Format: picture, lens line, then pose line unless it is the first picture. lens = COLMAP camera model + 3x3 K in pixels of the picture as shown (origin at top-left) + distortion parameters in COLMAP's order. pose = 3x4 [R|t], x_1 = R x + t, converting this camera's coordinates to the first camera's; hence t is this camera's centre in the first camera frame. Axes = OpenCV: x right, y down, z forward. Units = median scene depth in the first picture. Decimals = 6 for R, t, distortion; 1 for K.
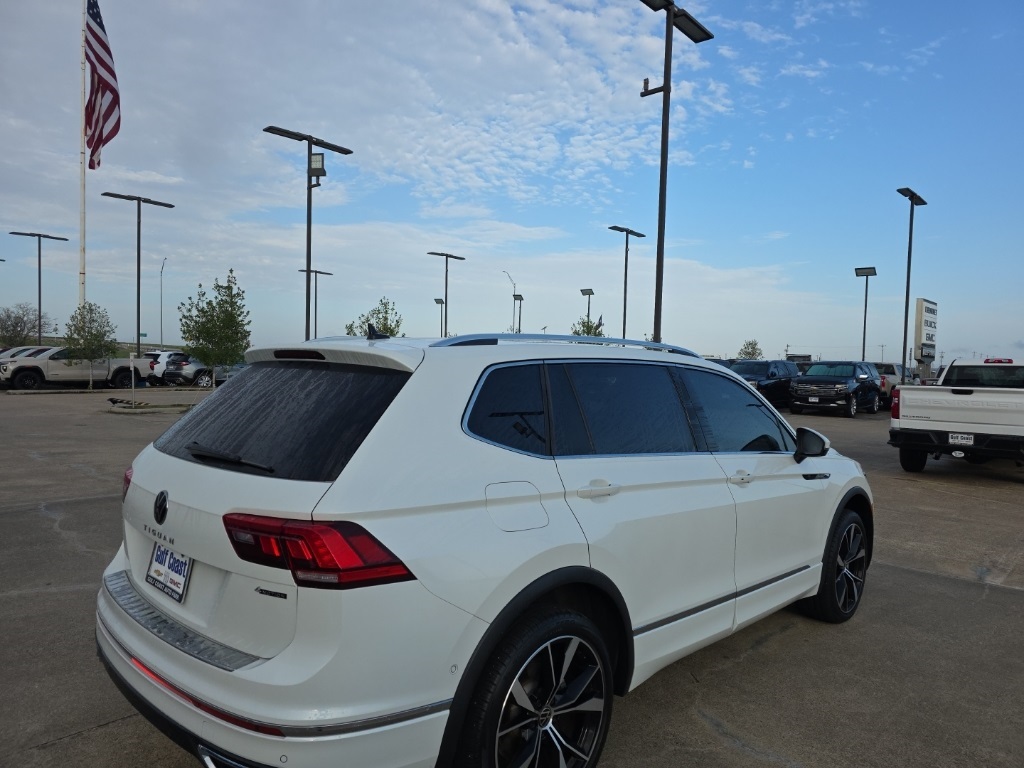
lens RADIAL K [[696.2, 0, 517.9], [0, 696.2, 373.6], [0, 0, 1]] dist [0.038985, -0.037913]
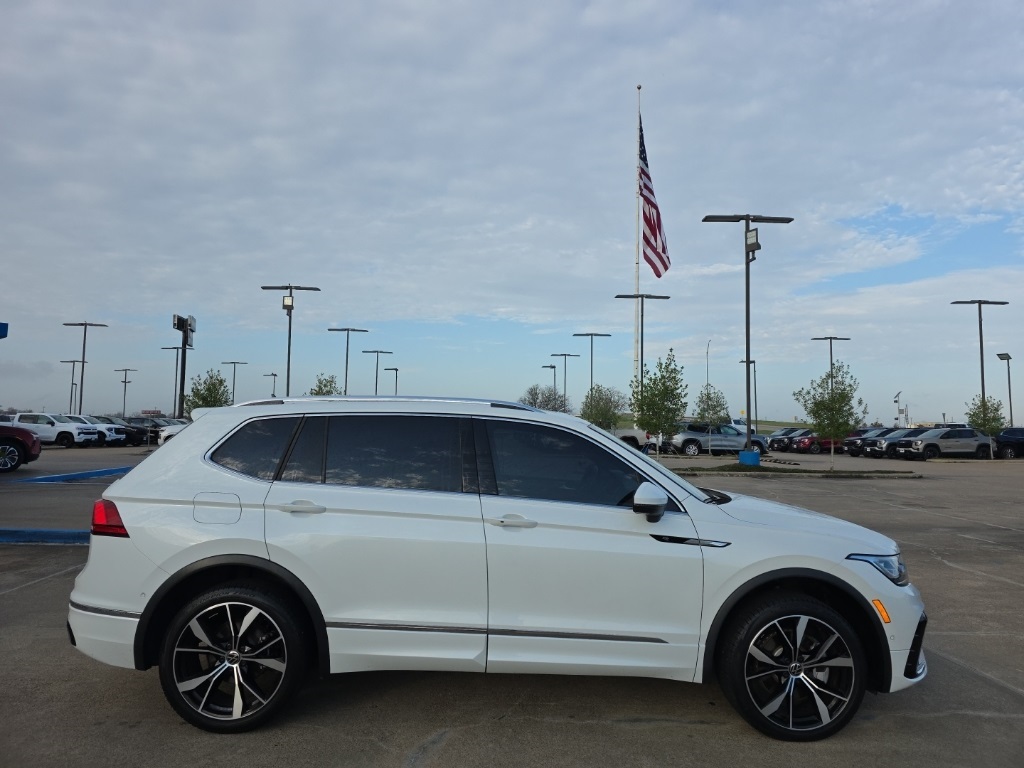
lens RADIAL K [[696.2, 0, 517.9], [0, 696.2, 373.6], [0, 0, 1]] dist [0.038985, -0.037913]
pose [[0.694801, -0.069861, -0.715801, 0.216880], [-0.004465, 0.994833, -0.101428, 0.006308], [0.719189, 0.073668, 0.690898, 0.051638]]
